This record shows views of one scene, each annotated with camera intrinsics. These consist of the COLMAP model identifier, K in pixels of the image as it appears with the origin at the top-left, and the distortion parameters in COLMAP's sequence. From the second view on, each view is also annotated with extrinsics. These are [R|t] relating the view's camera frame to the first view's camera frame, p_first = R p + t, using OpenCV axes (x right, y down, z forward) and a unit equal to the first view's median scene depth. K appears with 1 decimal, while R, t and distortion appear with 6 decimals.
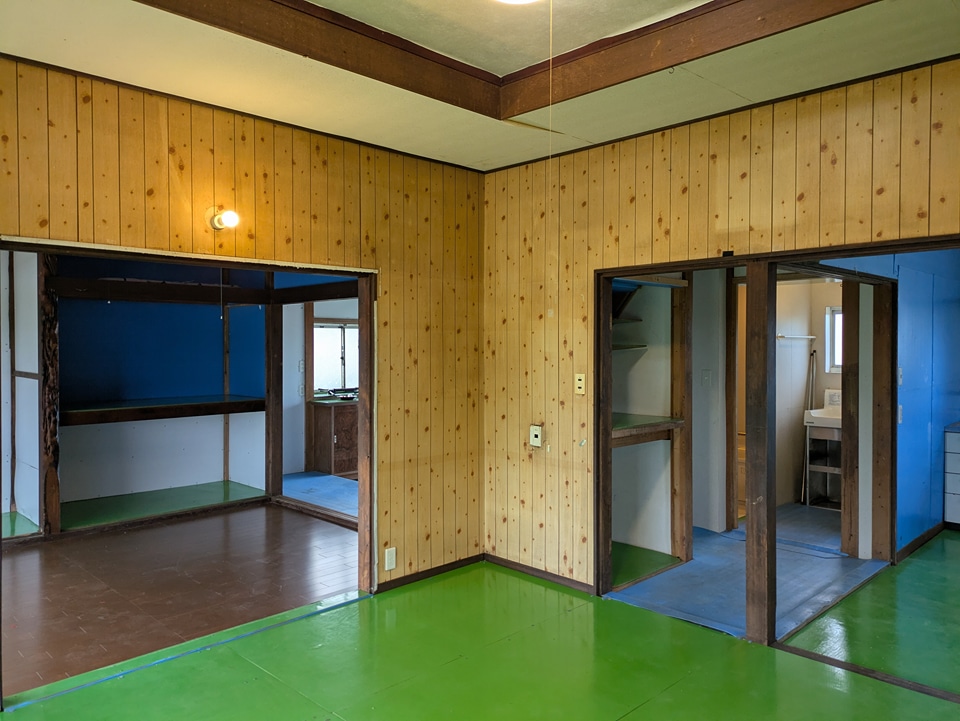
lens RADIAL K [[714.6, 0, 478.2], [0, 714.6, 359.4], [0, 0, 1]] dist [0.042810, -0.031917]
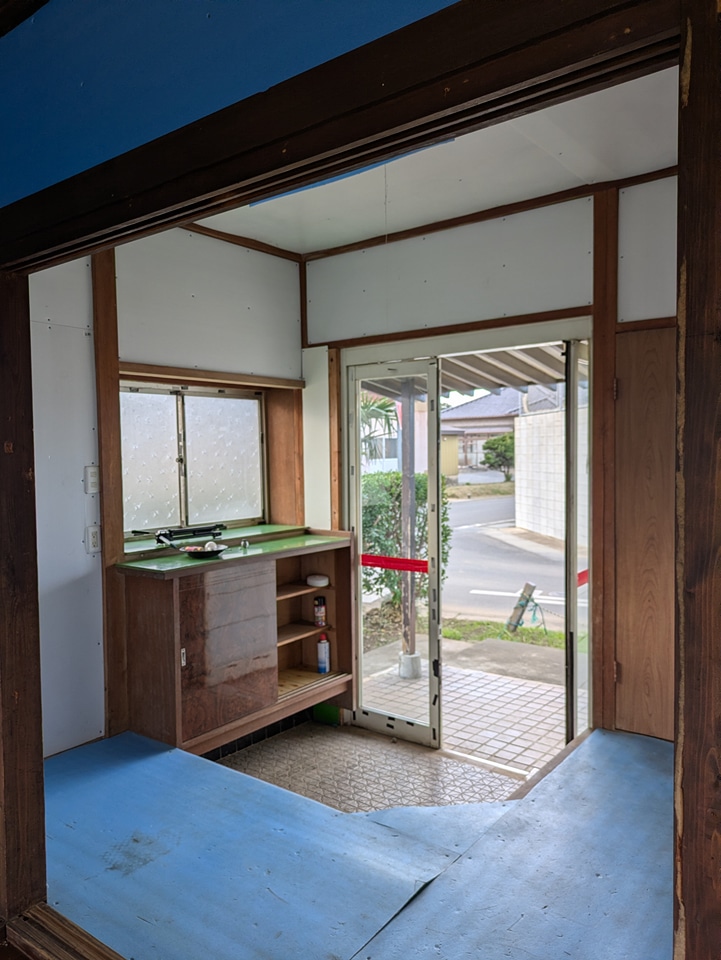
lens RADIAL K [[714.6, 0, 363.6], [0, 714.6, 481.6], [0, 0, 1]] dist [0.042810, -0.031917]
pose [[0.990076, -0.018623, 0.139291, -0.148668], [0.015406, 0.999590, 0.024138, 0.003090], [-0.139683, -0.021753, 0.989957, 0.566677]]
